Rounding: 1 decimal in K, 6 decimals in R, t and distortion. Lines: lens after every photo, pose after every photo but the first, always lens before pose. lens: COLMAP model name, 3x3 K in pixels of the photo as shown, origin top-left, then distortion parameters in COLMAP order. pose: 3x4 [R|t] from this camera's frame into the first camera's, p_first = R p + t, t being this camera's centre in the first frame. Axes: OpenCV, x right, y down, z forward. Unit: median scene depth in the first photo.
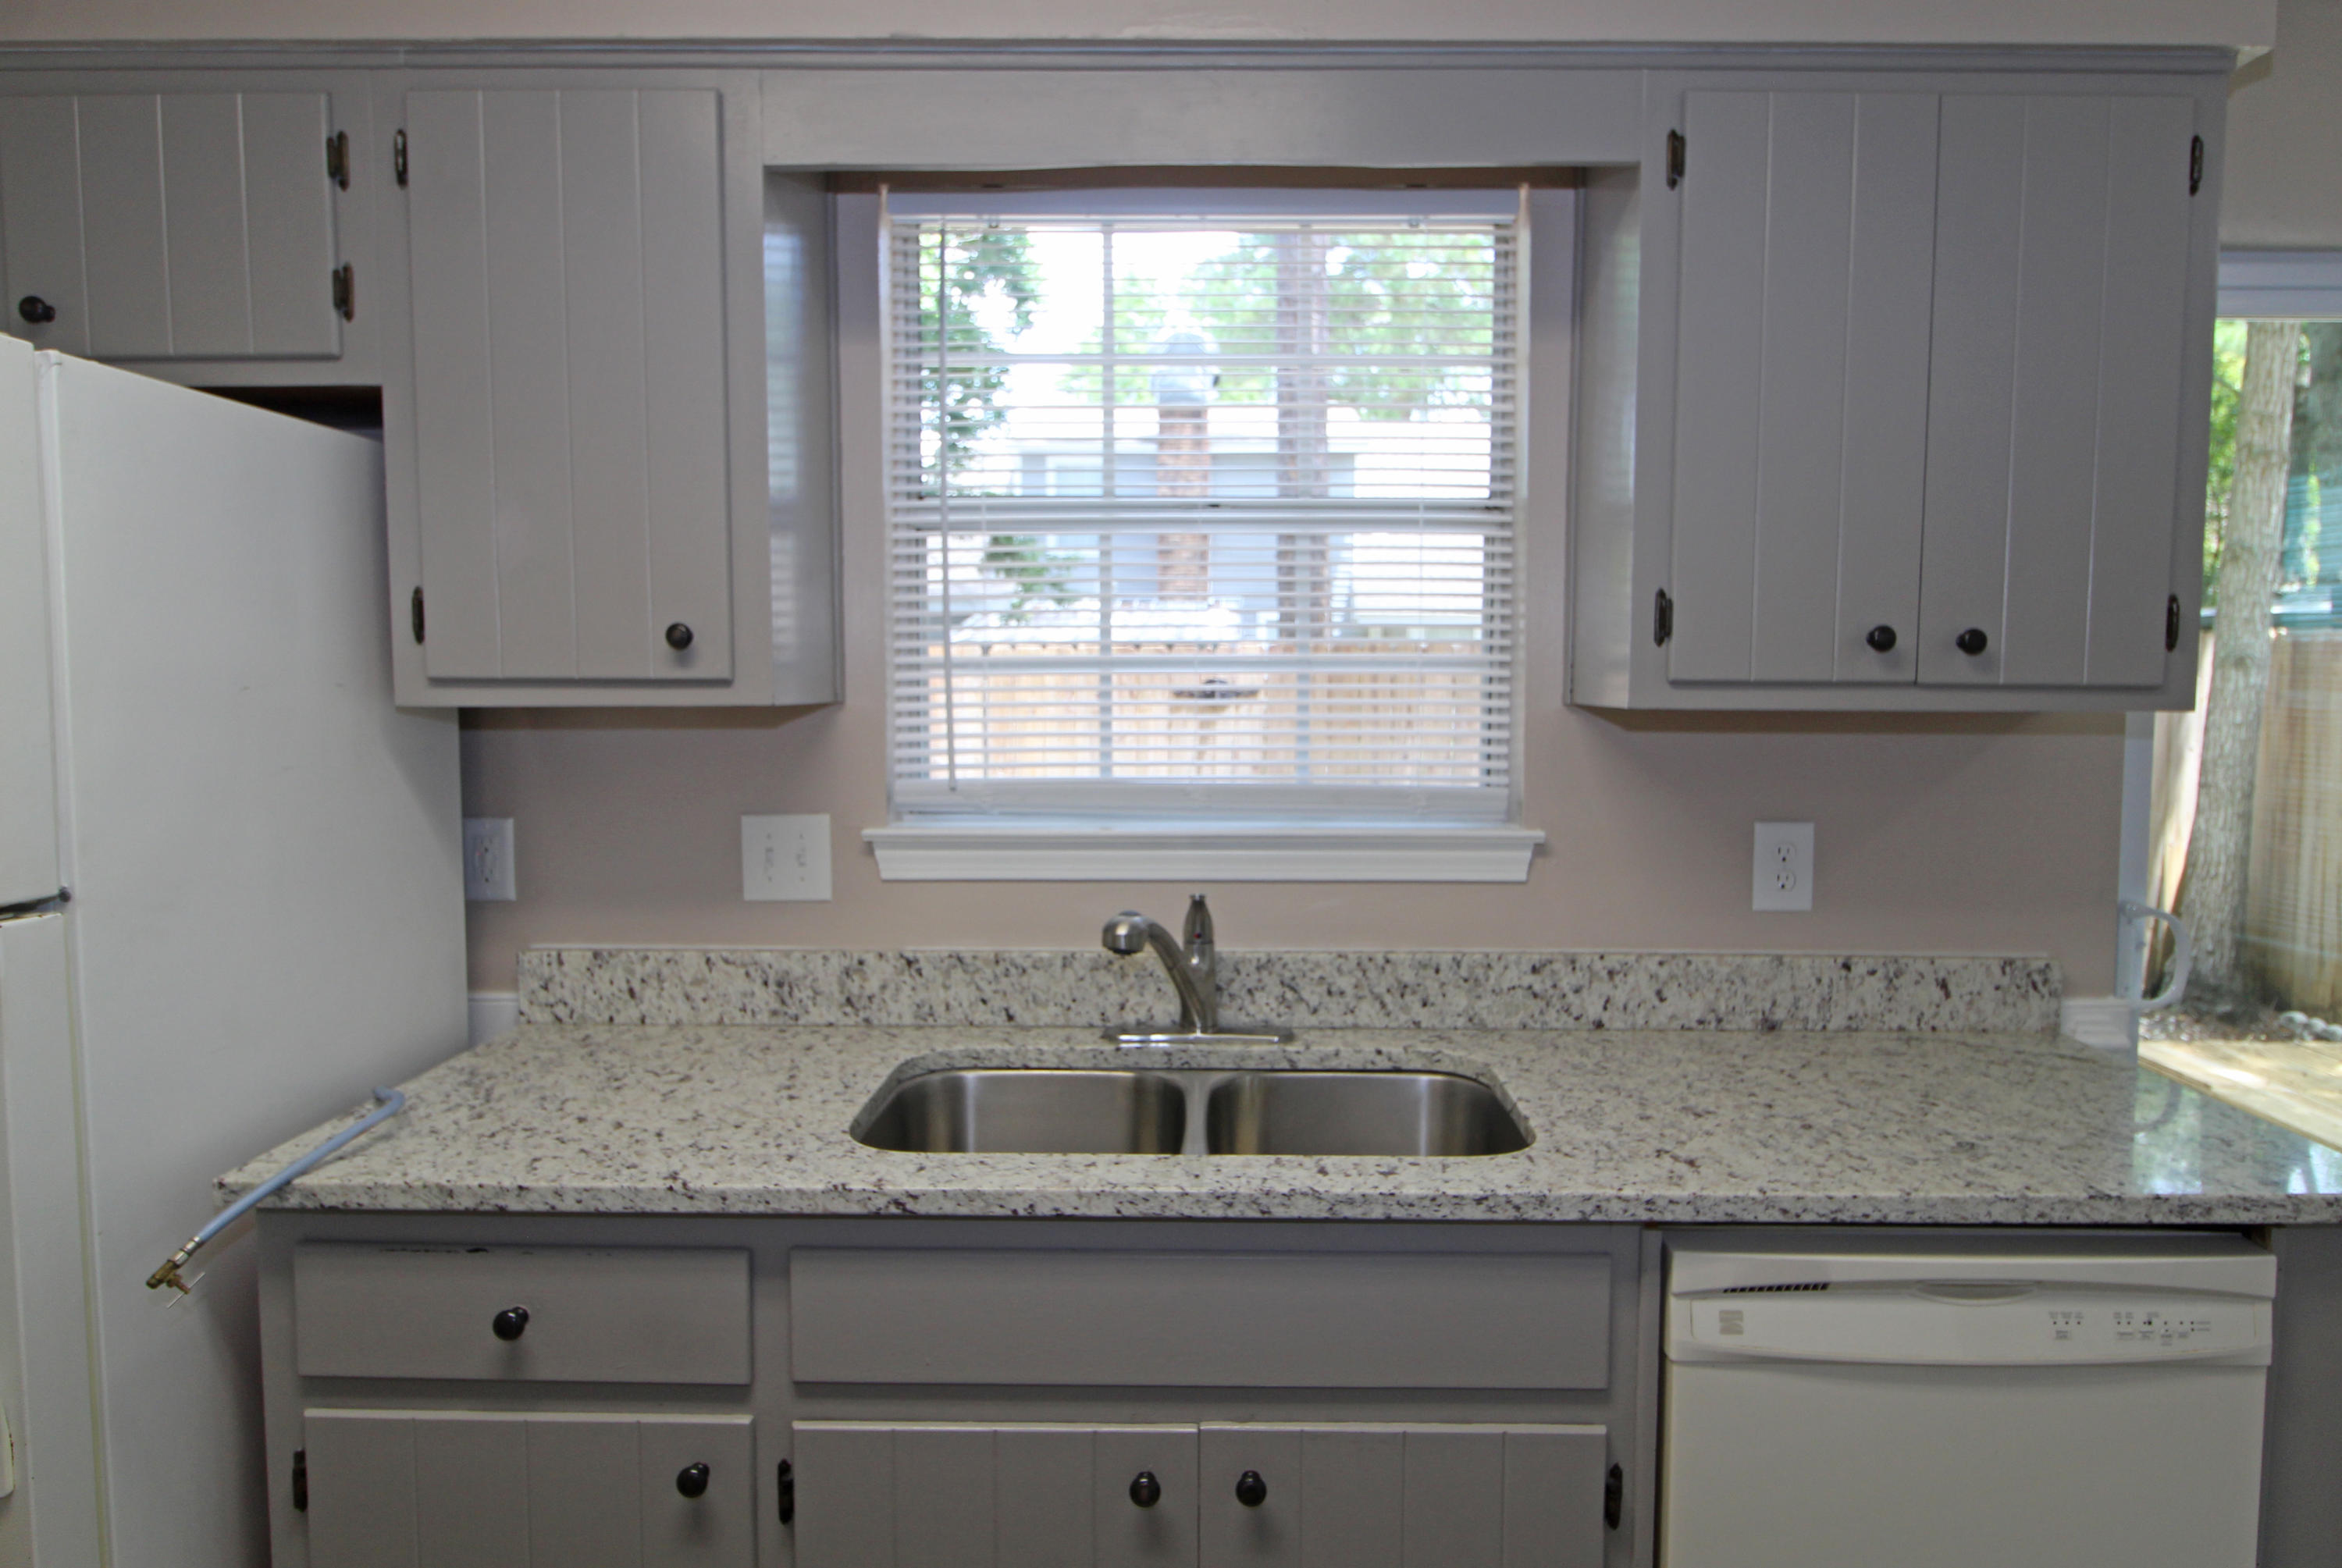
lens RADIAL K [[1396.1, 0, 1240.2], [0, 1396.1, 773.3], [0, 0, 1]] dist [0.003151, -0.004970]
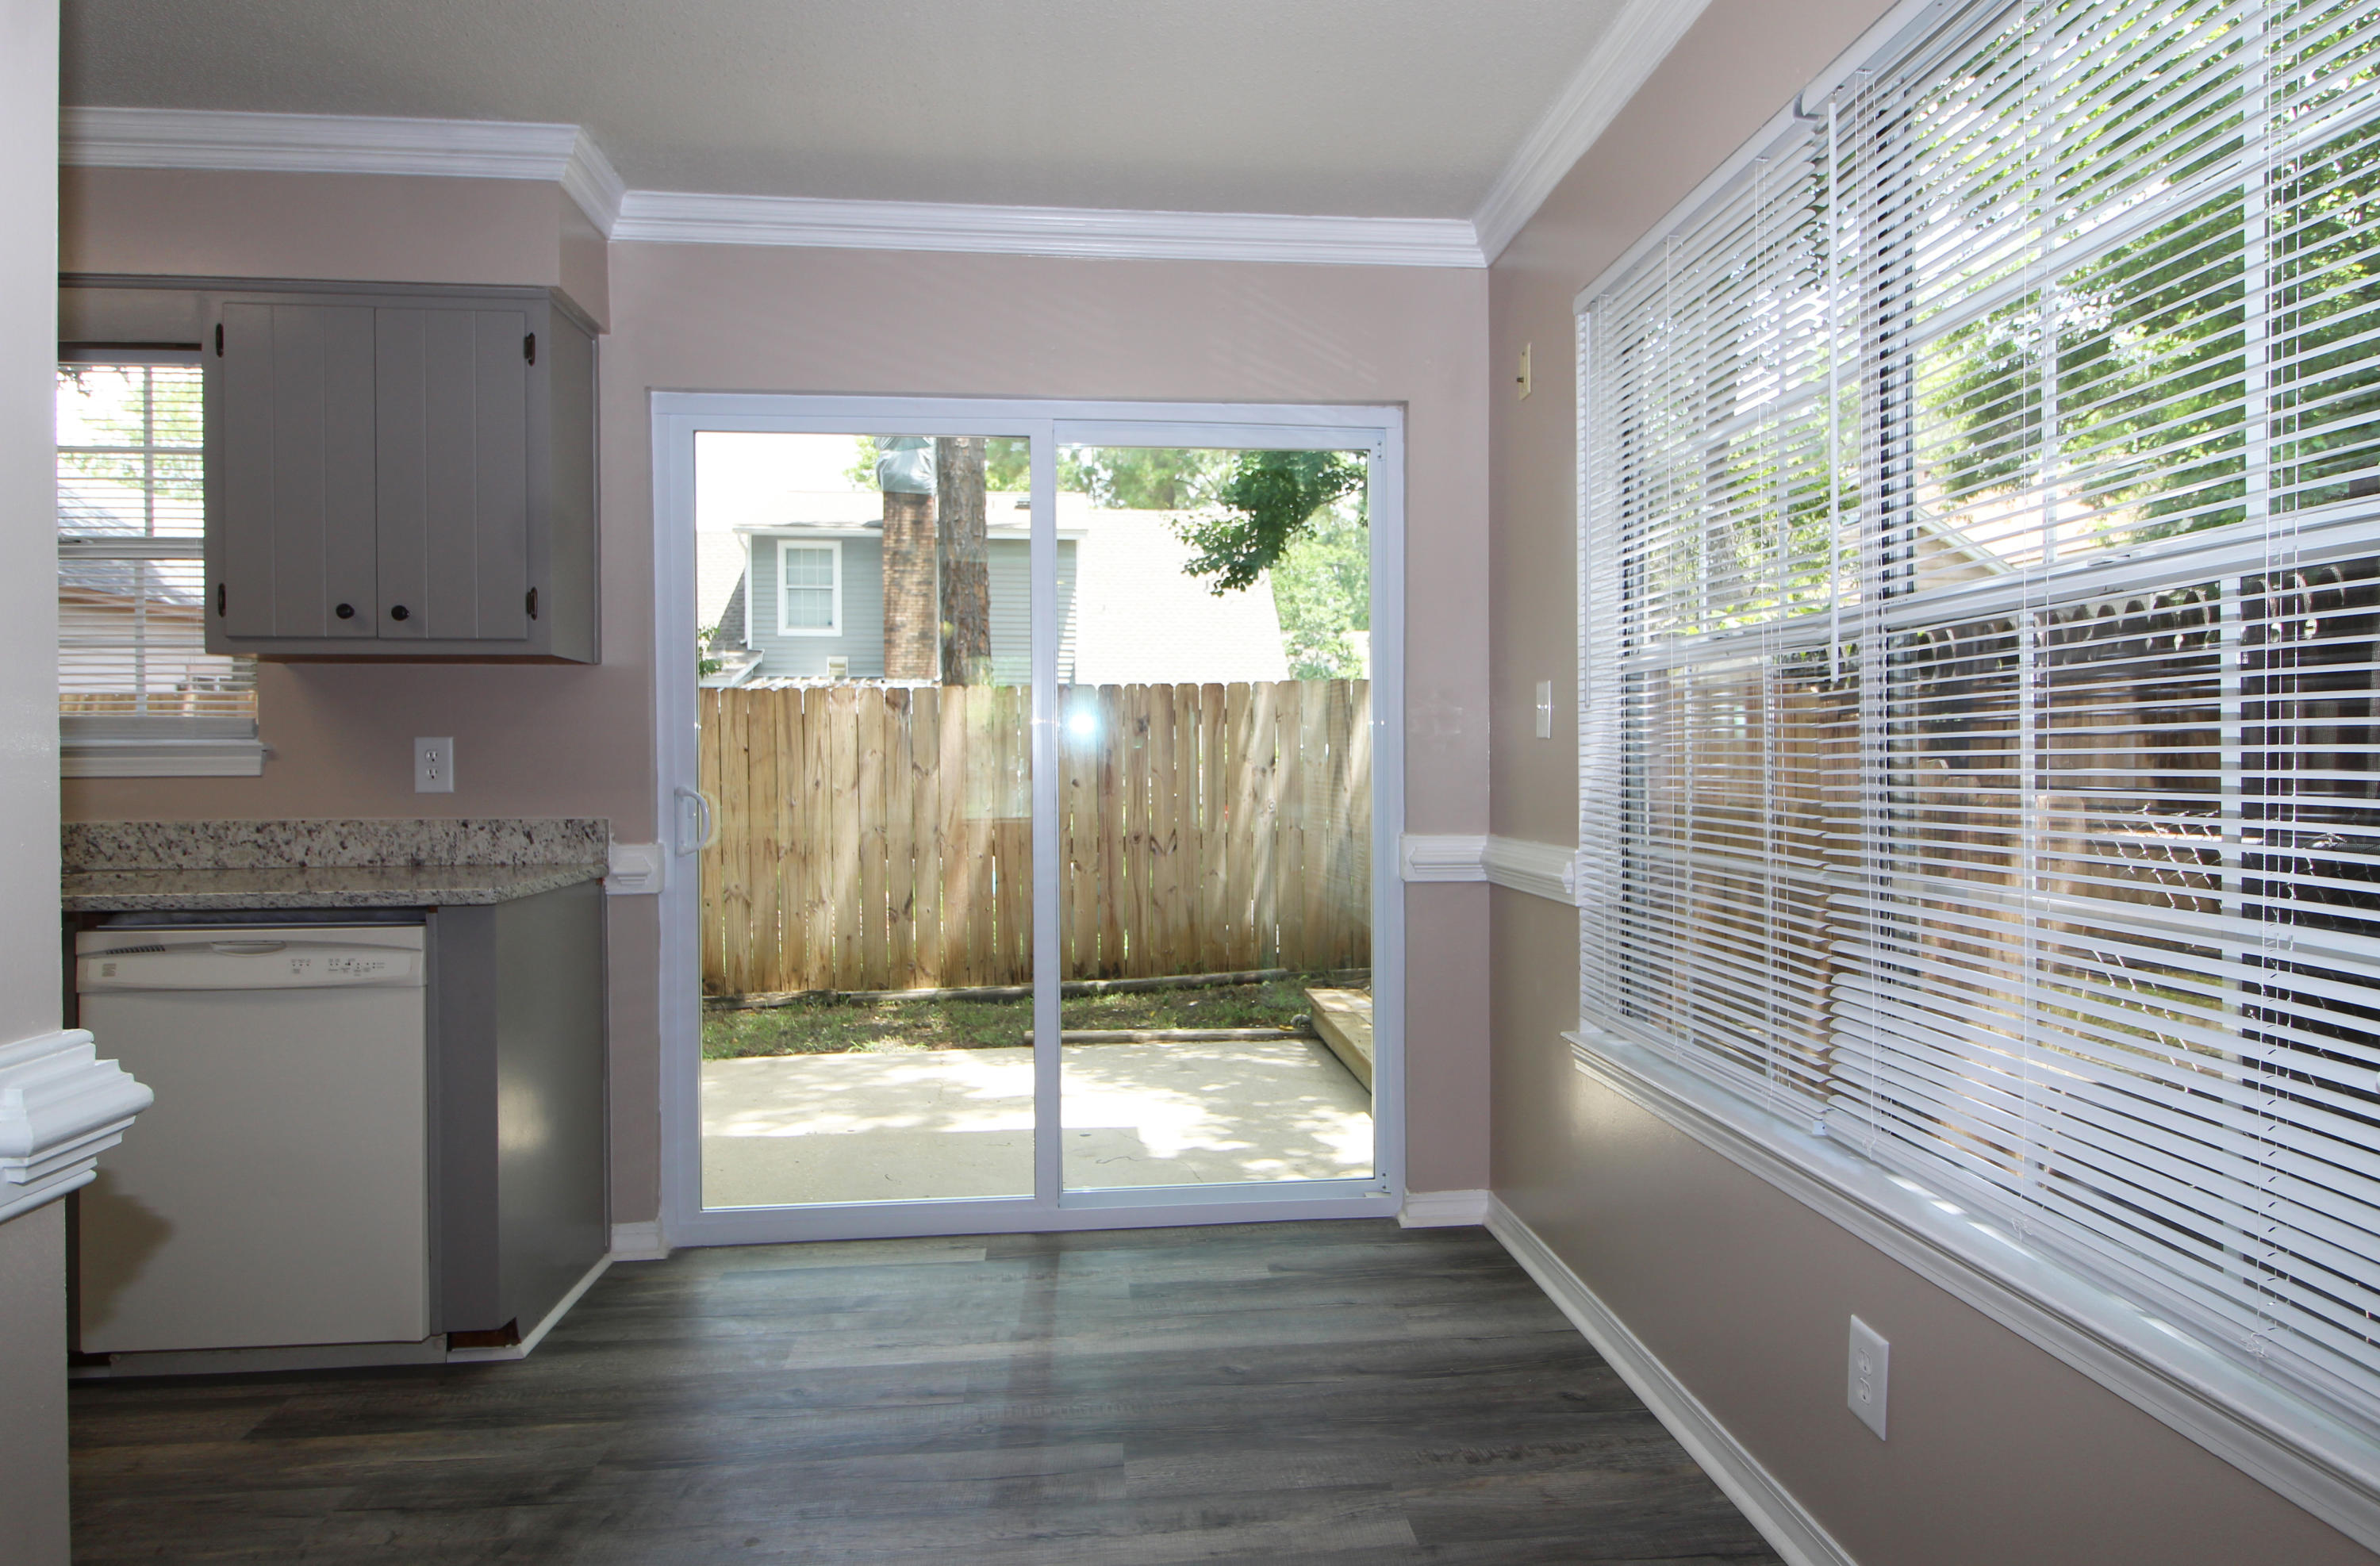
lens RADIAL K [[1403.0, 0, 1192.8], [0, 1403.0, 762.0], [0, 0, 1]] dist [0.006107, -0.002314]
pose [[0.995885, -0.012436, 0.089764, 1.123121], [0.018567, 0.997526, -0.067796, 0.191295], [-0.088699, 0.069184, 0.993653, -0.683401]]
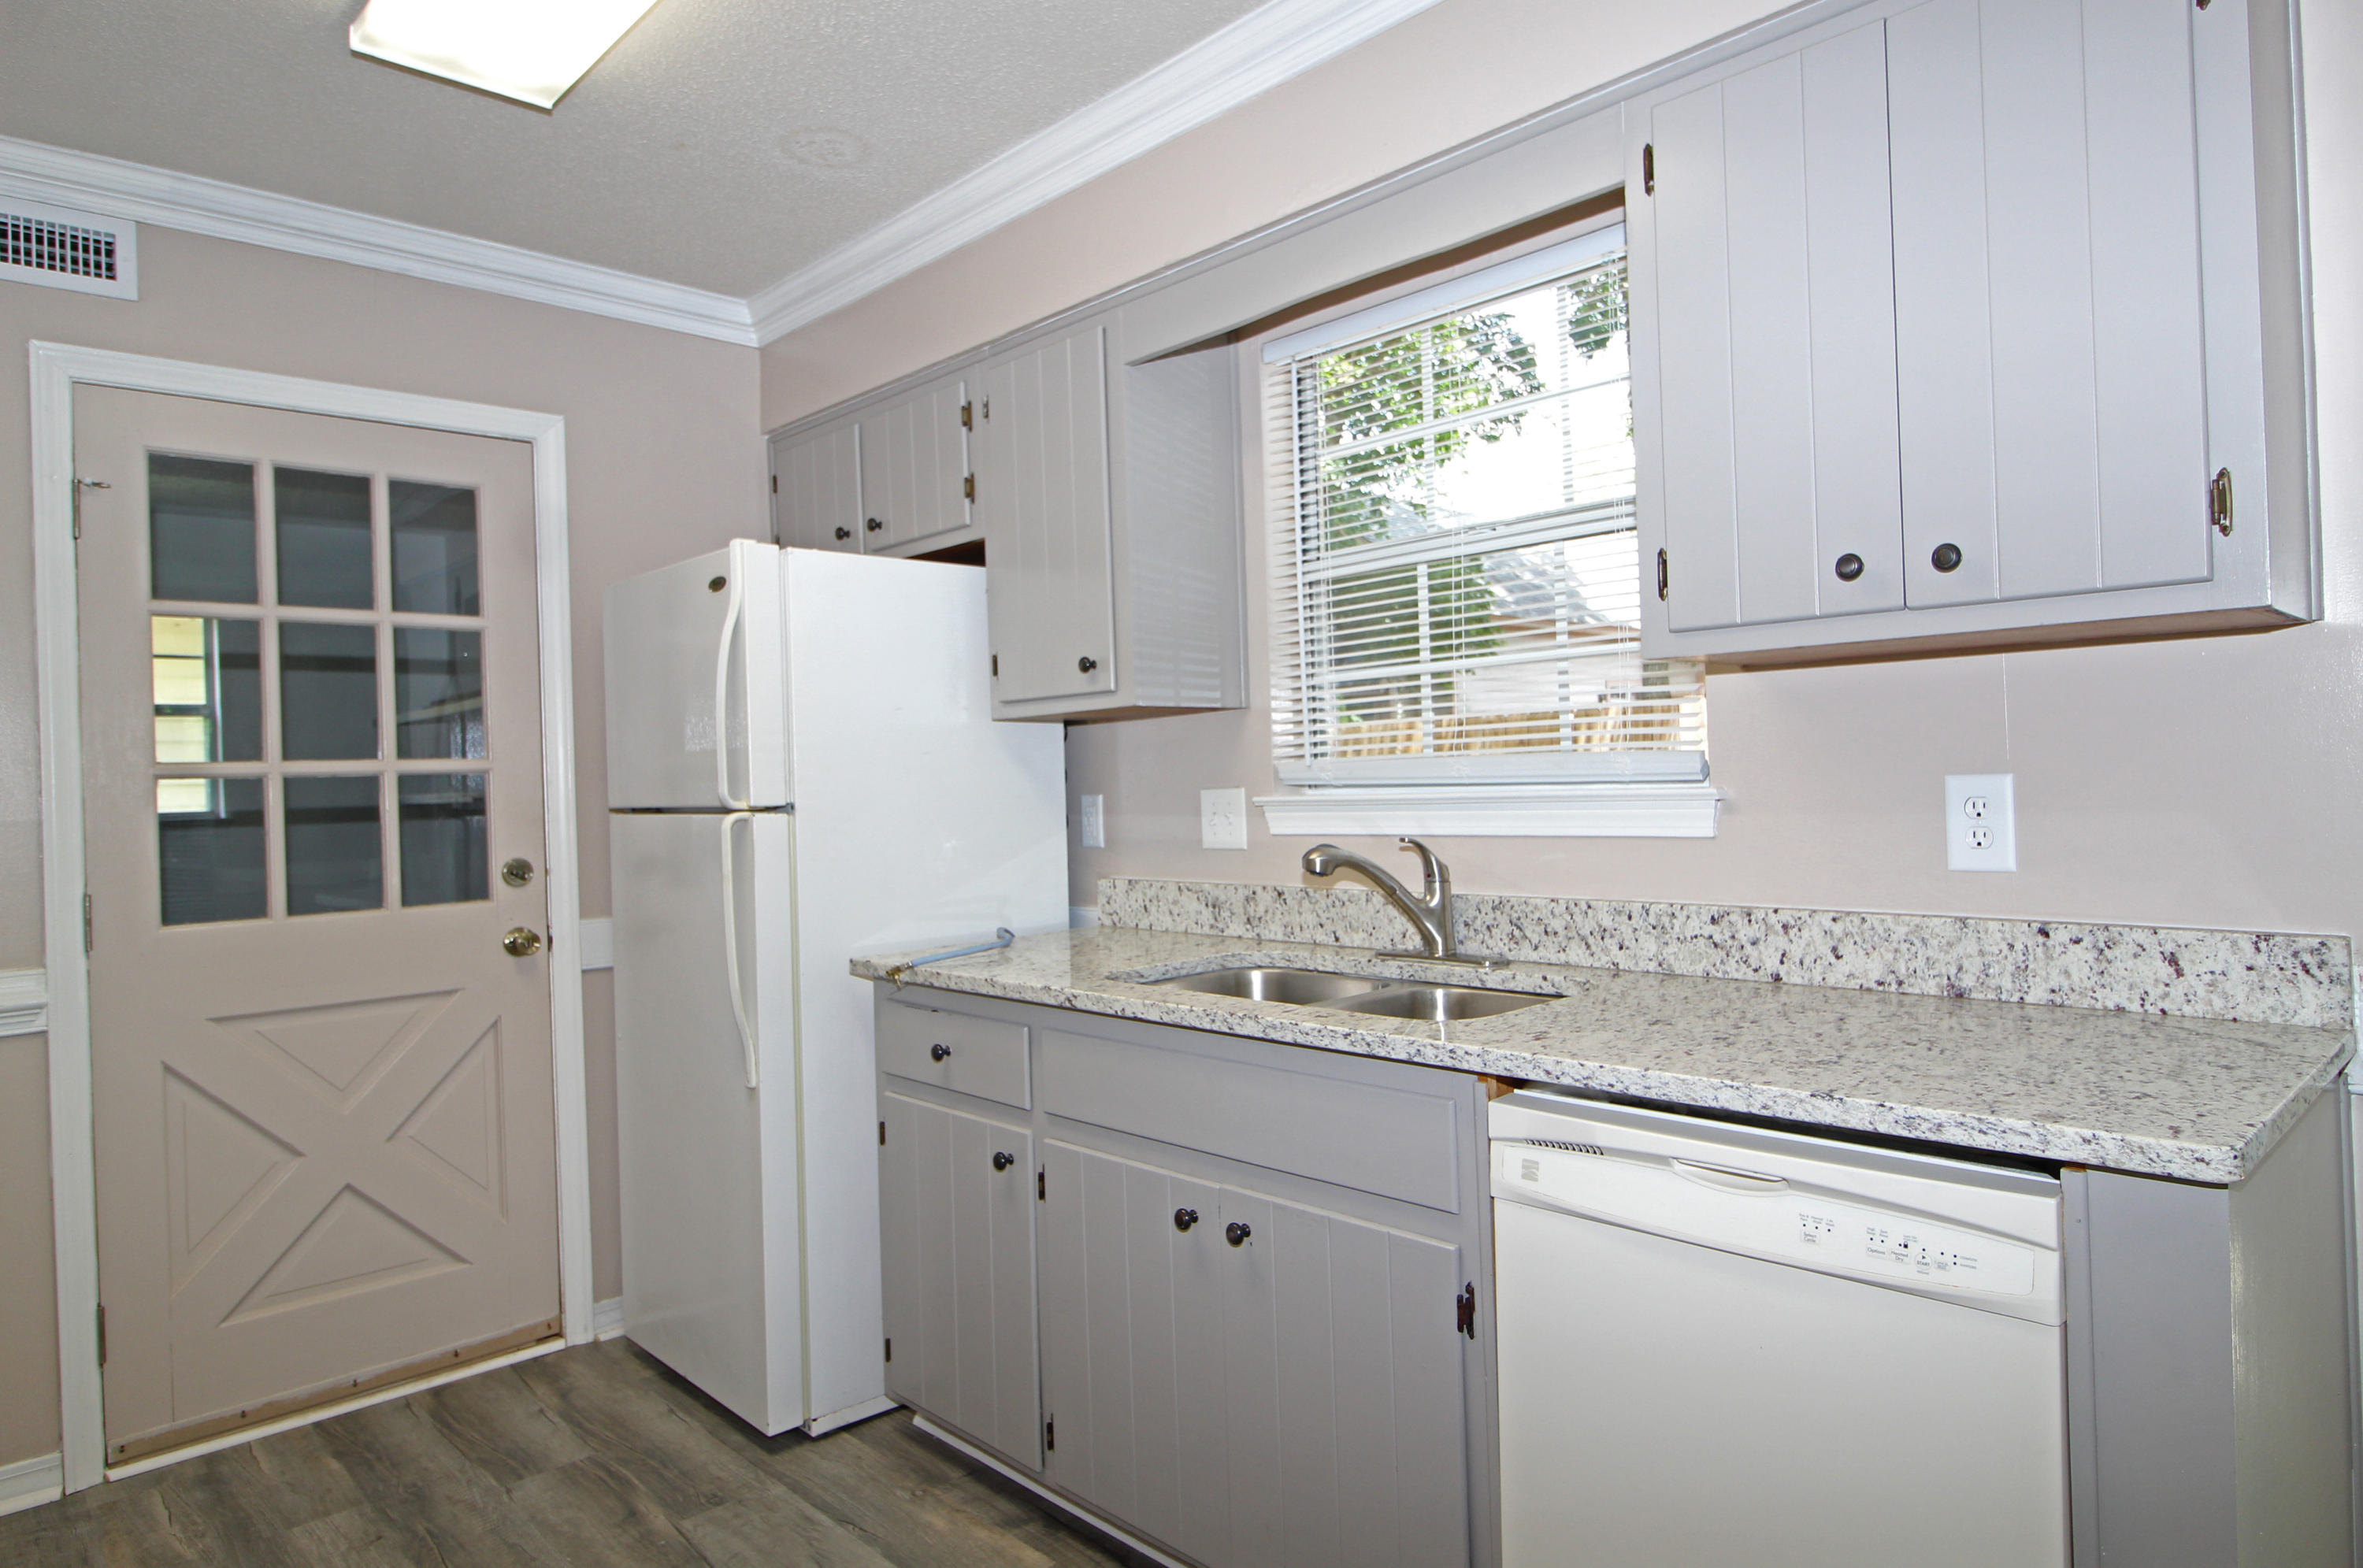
lens RADIAL K [[1408.7, 0, 1238.9], [0, 1408.7, 776.9], [0, 0, 1]] dist [0.003151, -0.004970]
pose [[0.705512, -0.027268, -0.708173, 0.712534], [-0.012394, 0.998632, -0.050800, 0.091009], [0.708590, 0.044618, 0.704209, -0.005734]]
